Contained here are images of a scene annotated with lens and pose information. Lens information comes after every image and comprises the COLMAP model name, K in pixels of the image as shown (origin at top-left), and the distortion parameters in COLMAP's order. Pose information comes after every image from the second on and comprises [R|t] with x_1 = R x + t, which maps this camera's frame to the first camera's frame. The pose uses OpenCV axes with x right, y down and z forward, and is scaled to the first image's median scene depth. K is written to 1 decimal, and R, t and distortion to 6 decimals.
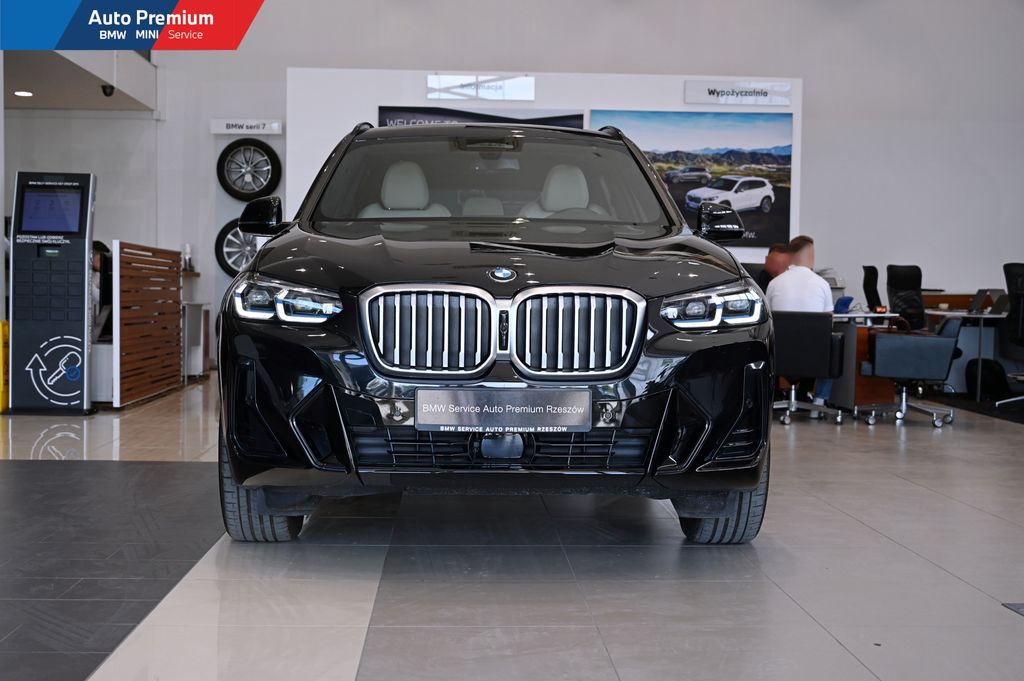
lens RADIAL K [[1344.4, 0, 512.0], [0, 1344.4, 340.5], [0, 0, 1]] dist [0.012079, 0.001599]
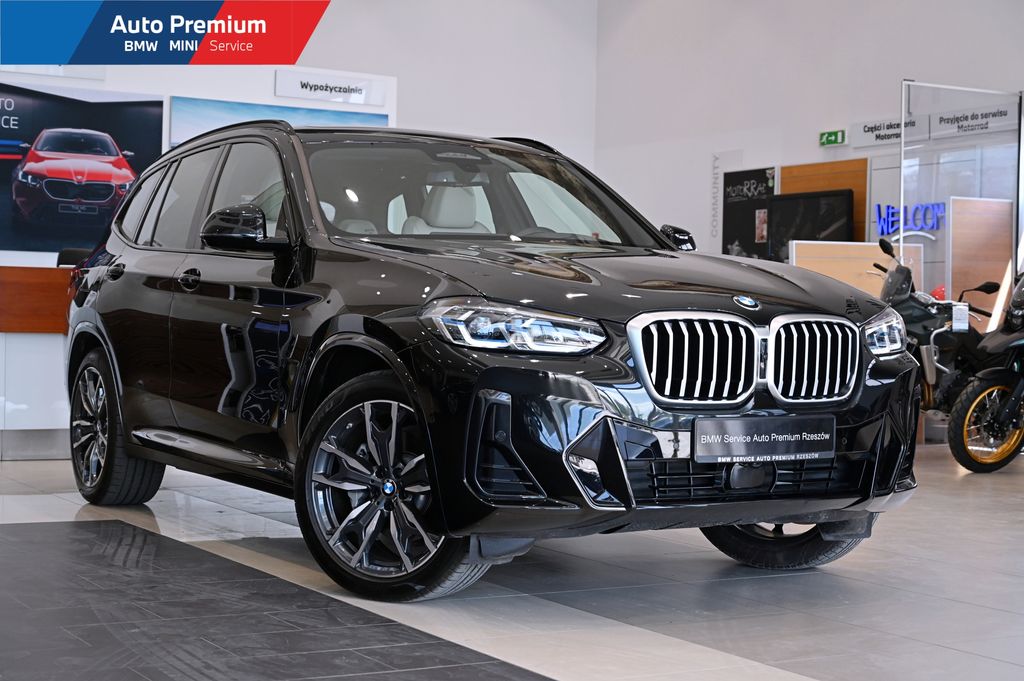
lens RADIAL K [[1618.9, 0, 512.0], [0, 1618.9, 340.5], [0, 0, 1]] dist [-0.008976, -0.009758]
pose [[0.882329, -0.001610, 0.470630, -0.723890], [0.009724, 0.999843, -0.014810, -0.005127], [-0.470532, 0.017644, 0.882206, 0.029783]]
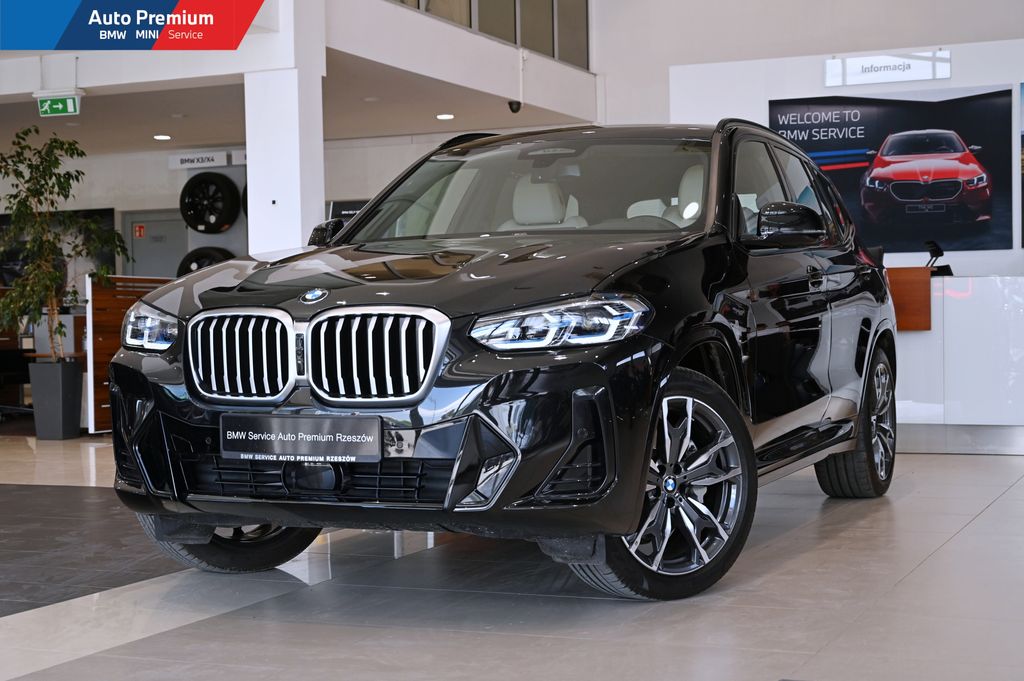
lens RADIAL K [[1546.1, 0, 512.0], [0, 1546.1, 340.5], [0, 0, 1]] dist [0.052928, 0.029363]
pose [[0.905709, -0.015472, -0.423618, 0.587989], [0.007025, 0.999744, -0.021495, 0.006992], [0.423842, 0.016492, 0.905586, 0.065306]]
